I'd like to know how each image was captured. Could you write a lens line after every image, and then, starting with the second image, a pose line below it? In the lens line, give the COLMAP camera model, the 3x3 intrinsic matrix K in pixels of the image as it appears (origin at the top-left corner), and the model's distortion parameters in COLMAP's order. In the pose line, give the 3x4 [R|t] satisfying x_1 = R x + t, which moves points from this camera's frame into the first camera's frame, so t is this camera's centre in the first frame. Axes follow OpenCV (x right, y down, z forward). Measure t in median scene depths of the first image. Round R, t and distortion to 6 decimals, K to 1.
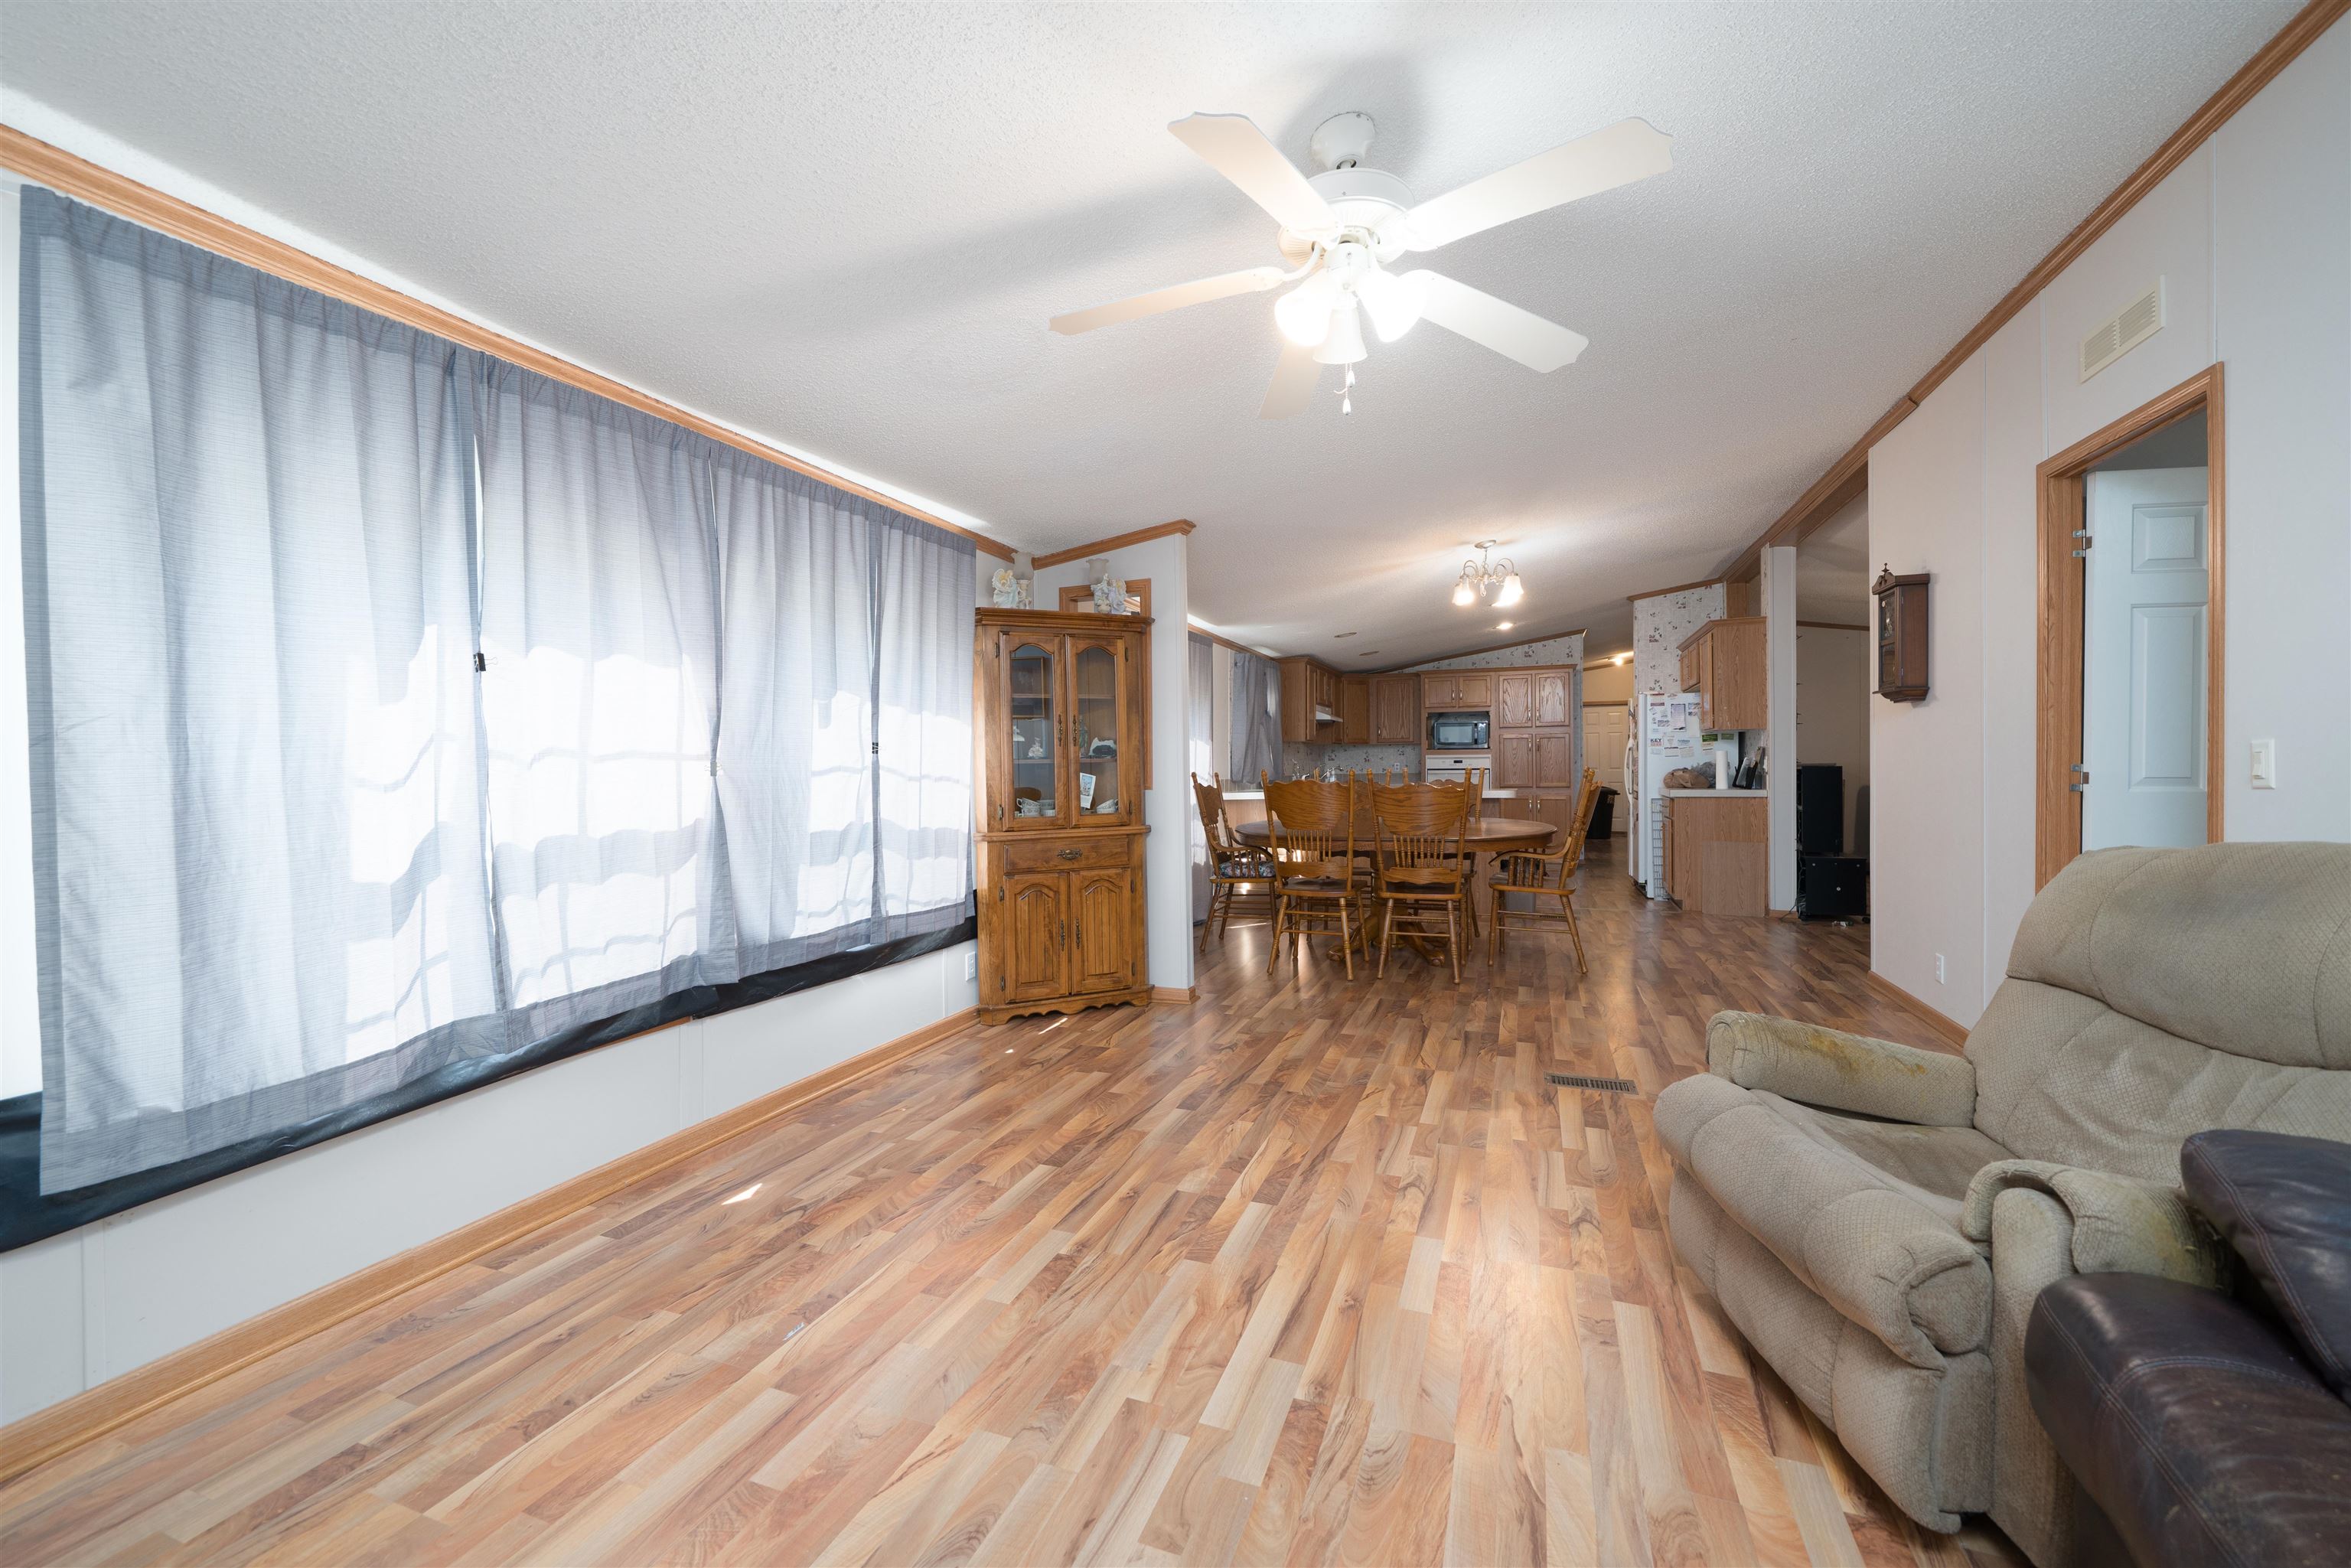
lens RADIAL K [[905.4, 0, 1183.8], [0, 905.4, 780.2], [0, 0, 1]] dist [-0.012546, 0.000024]
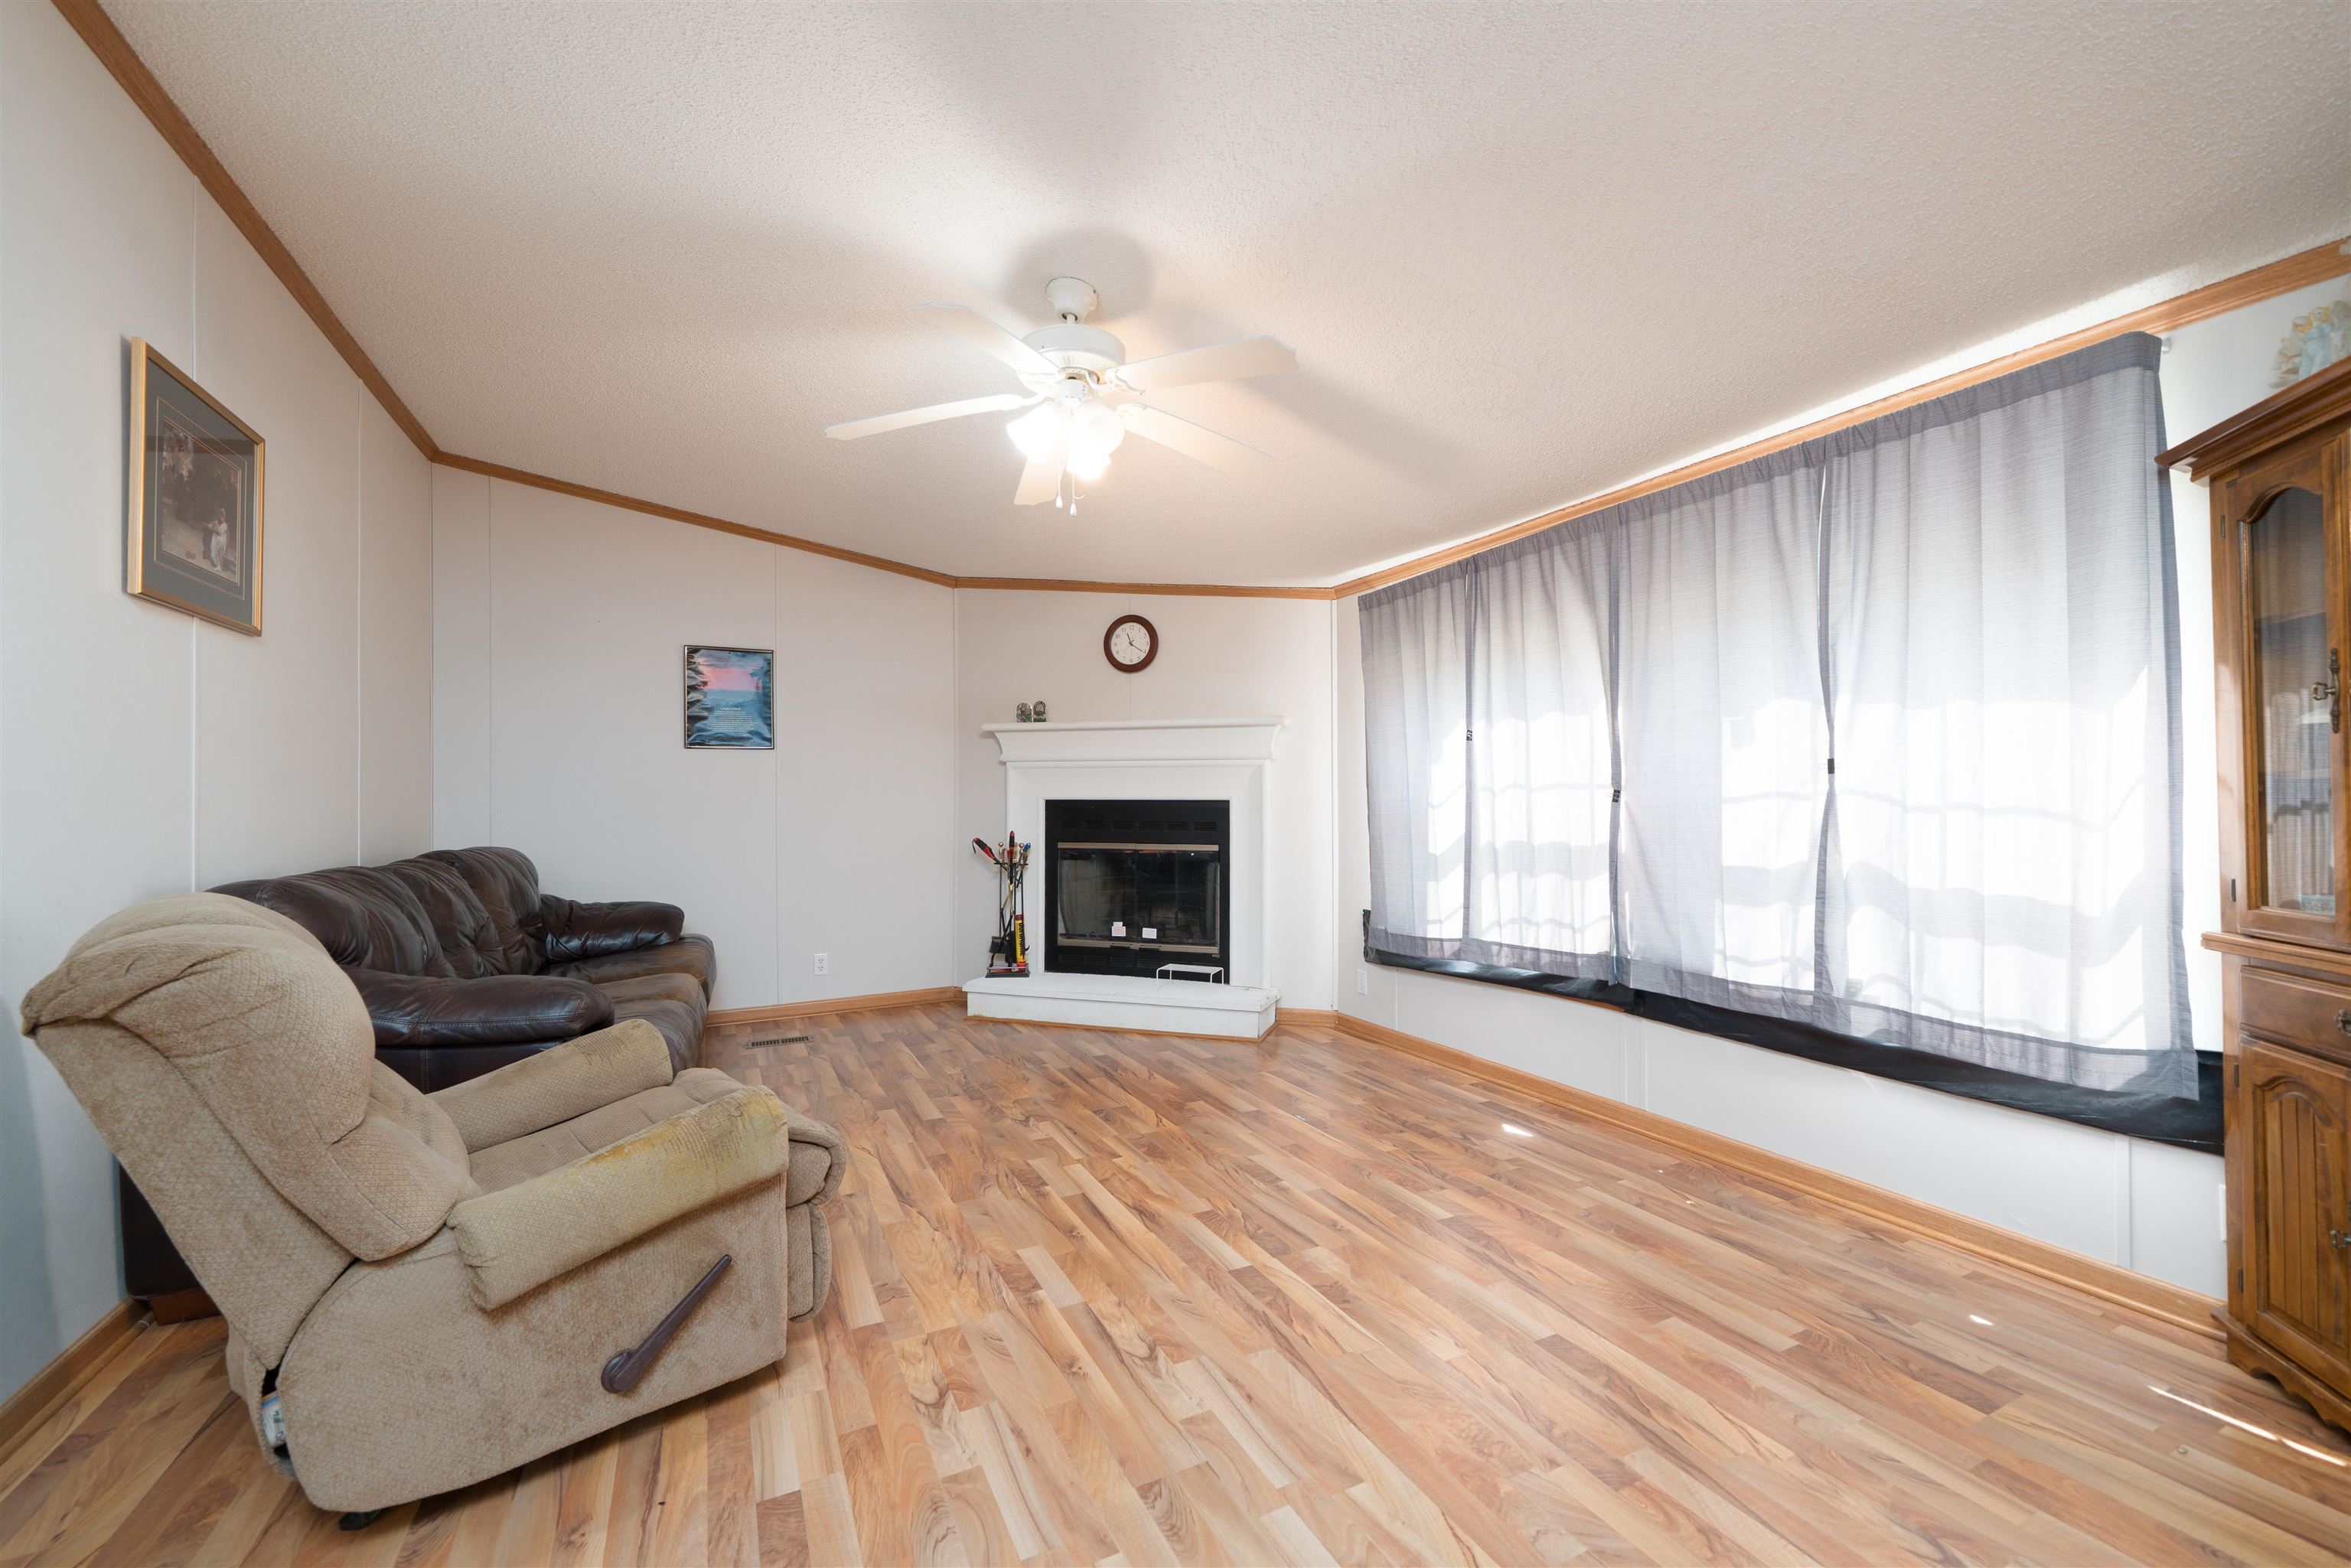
lens RADIAL K [[927.6, 0, 1175.5], [0, 927.6, 784.0], [0, 0, 1]] dist [-0.000742, 0.000231]
pose [[-0.672620, 0.002682, -0.739983, 0.813796], [0.004836, 0.999988, -0.000771, -0.032565], [0.739972, -0.004097, -0.672625, 1.541145]]
